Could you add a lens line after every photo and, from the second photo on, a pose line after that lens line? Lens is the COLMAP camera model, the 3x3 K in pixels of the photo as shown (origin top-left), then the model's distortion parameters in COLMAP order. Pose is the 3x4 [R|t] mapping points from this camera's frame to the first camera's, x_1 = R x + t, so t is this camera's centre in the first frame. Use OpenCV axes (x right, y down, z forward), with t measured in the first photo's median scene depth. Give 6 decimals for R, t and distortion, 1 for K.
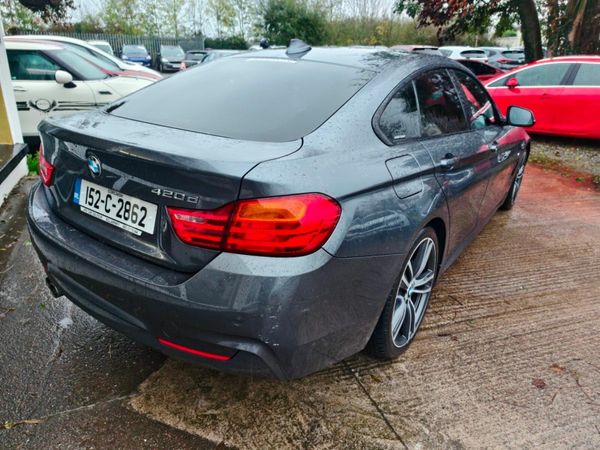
lens RADIAL K [[413.4, 0, 299.4], [0, 413.4, 224.8], [0, 0, 1]] dist [0.001020, -0.005455]
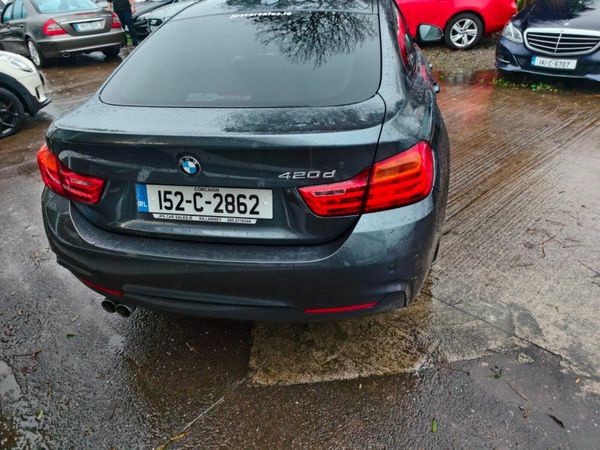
lens RADIAL K [[413.4, 0, 297.7], [0, 413.4, 223.1], [0, 0, 1]] dist [0.001020, -0.005455]
pose [[0.908205, -0.287668, 0.303990, -0.556215], [0.237125, 0.952190, 0.192629, -0.133357], [-0.344869, -0.102863, 0.932998, 0.035378]]
